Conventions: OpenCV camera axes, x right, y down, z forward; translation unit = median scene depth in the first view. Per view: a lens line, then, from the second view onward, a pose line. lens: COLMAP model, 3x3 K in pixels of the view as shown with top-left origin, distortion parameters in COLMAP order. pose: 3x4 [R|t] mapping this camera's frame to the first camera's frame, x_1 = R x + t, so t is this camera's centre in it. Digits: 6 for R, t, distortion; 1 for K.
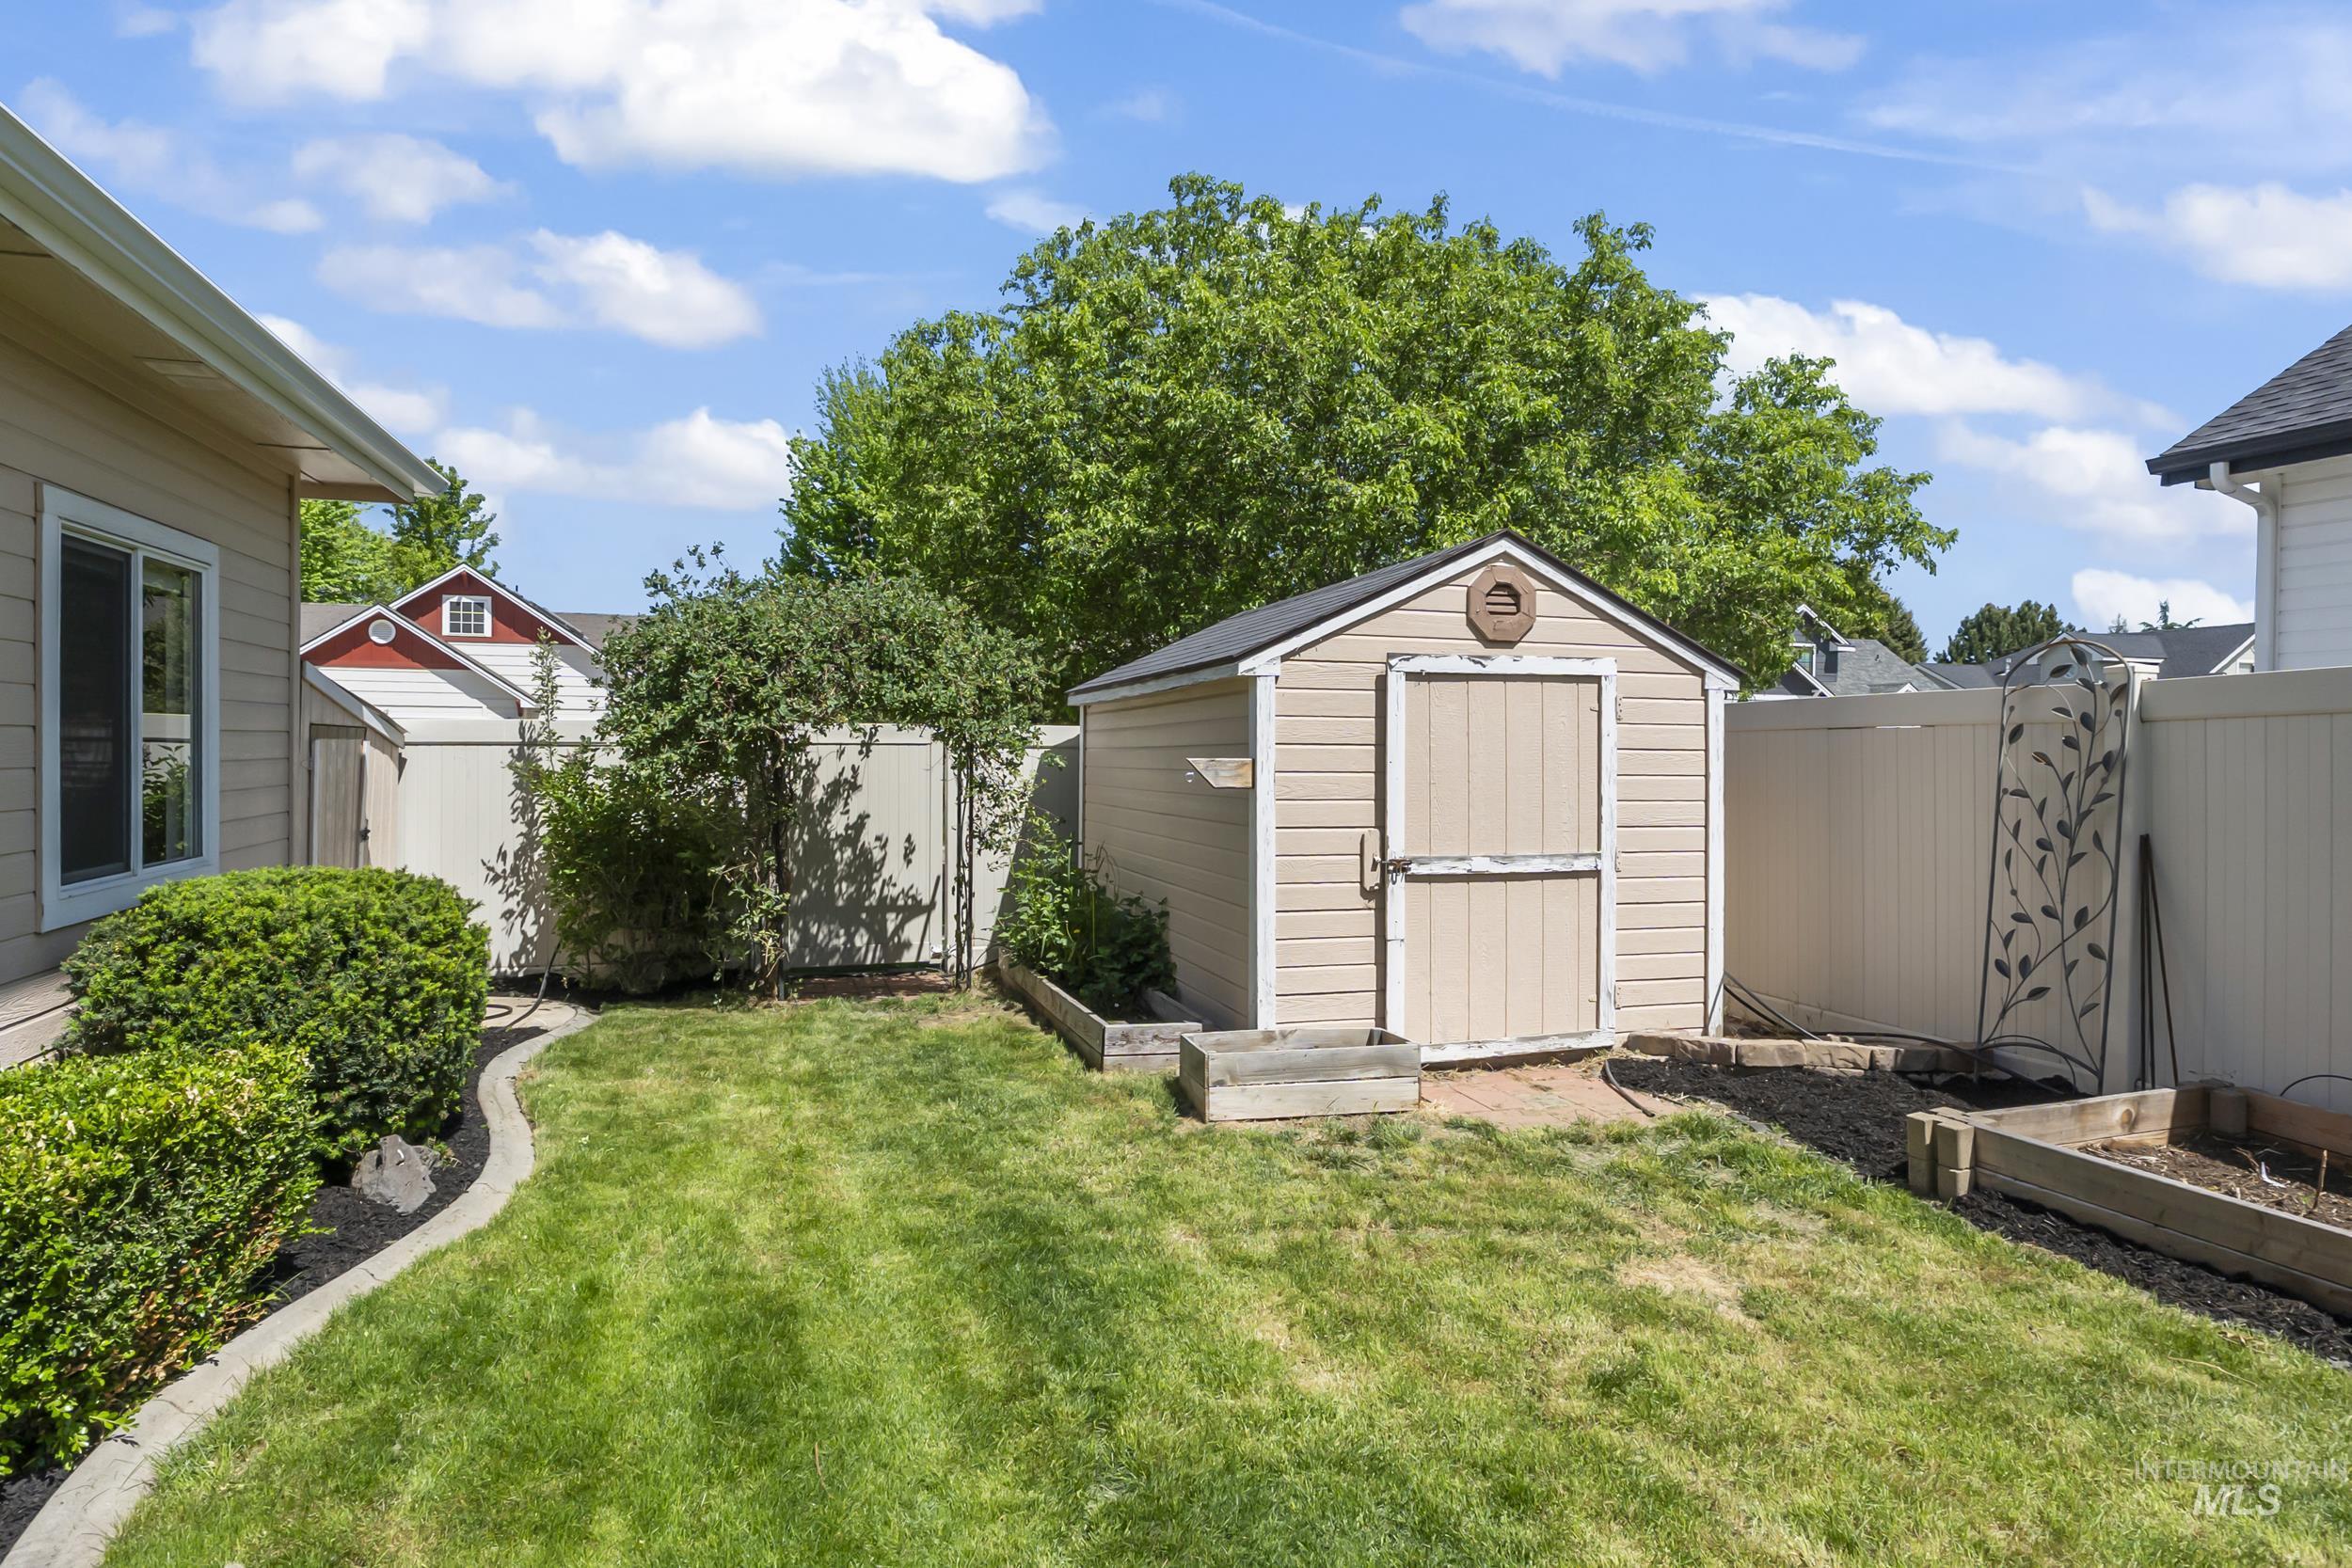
lens RADIAL K [[1337.9, 0, 1176.0], [0, 1337.9, 784.0], [0, 0, 1]] dist [-0.001458, -0.000279]
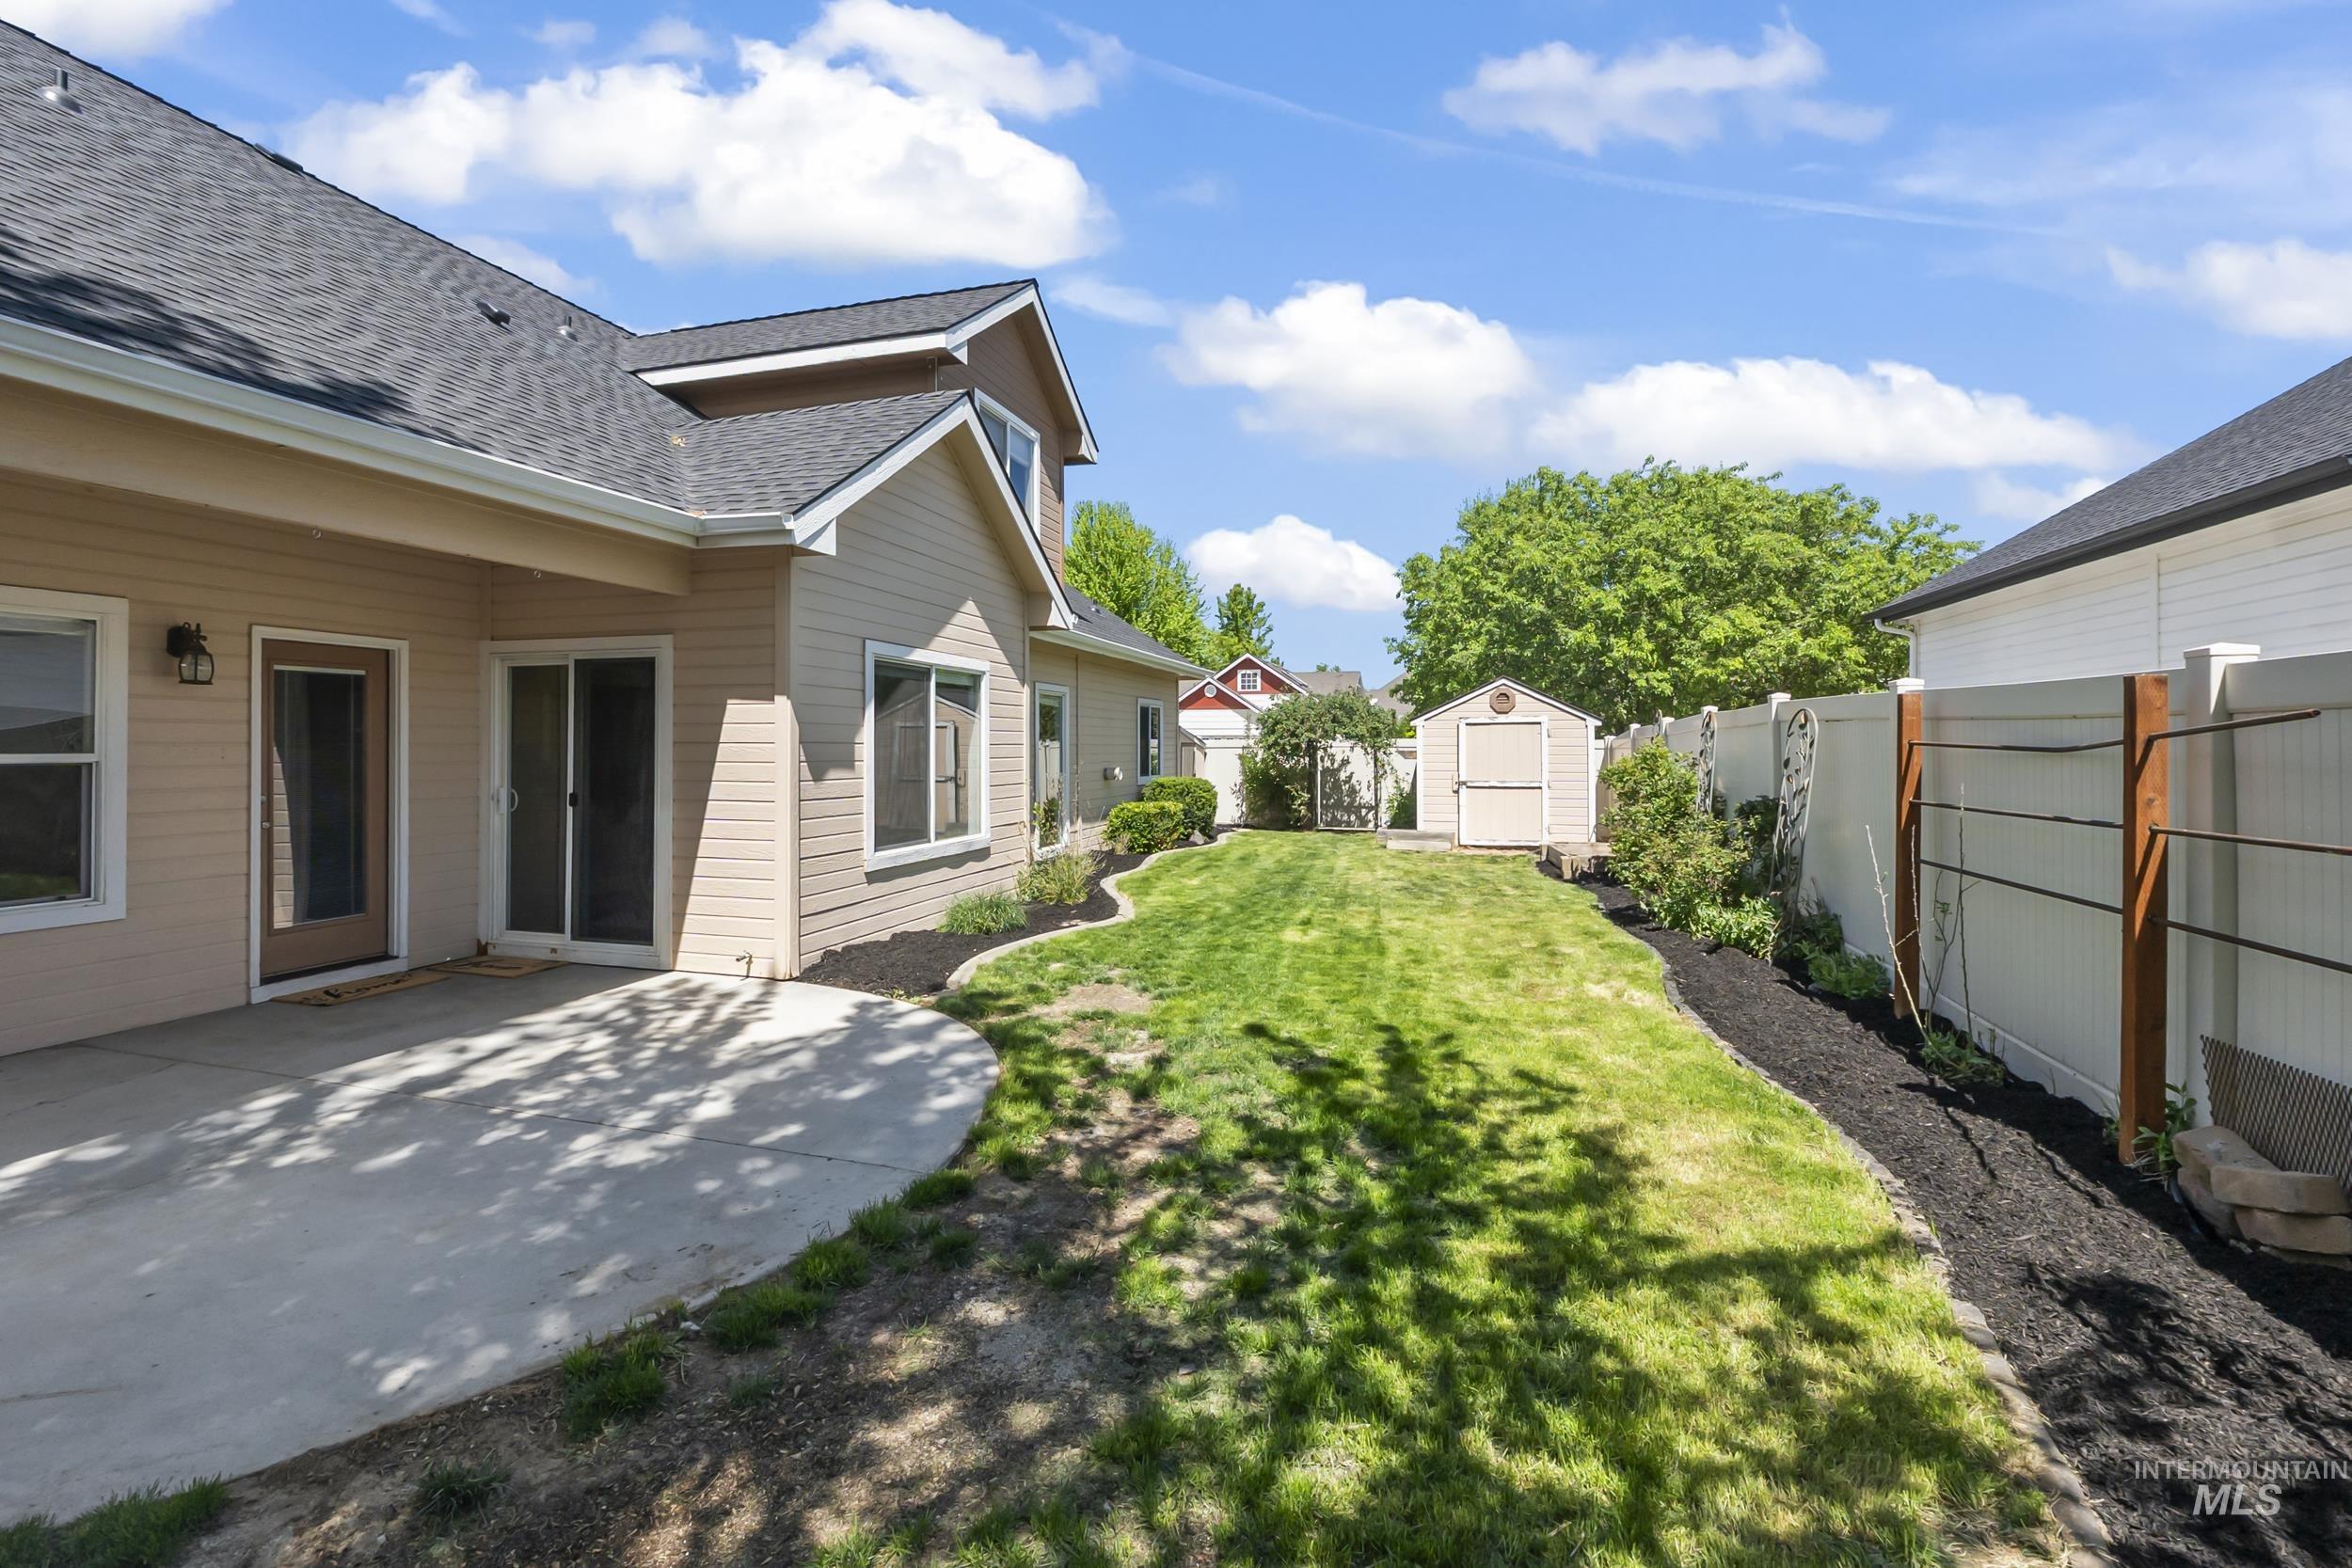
lens RADIAL K [[1093.8, 0, 1169.7], [0, 1093.8, 741.4], [0, 0, 1]] dist [-0.001725, -0.000460]
pose [[0.835280, -0.012274, -0.549689, 0.688098], [-0.006122, 0.999481, -0.031621, 0.032918], [0.549791, 0.029777, 0.834771, -1.073986]]
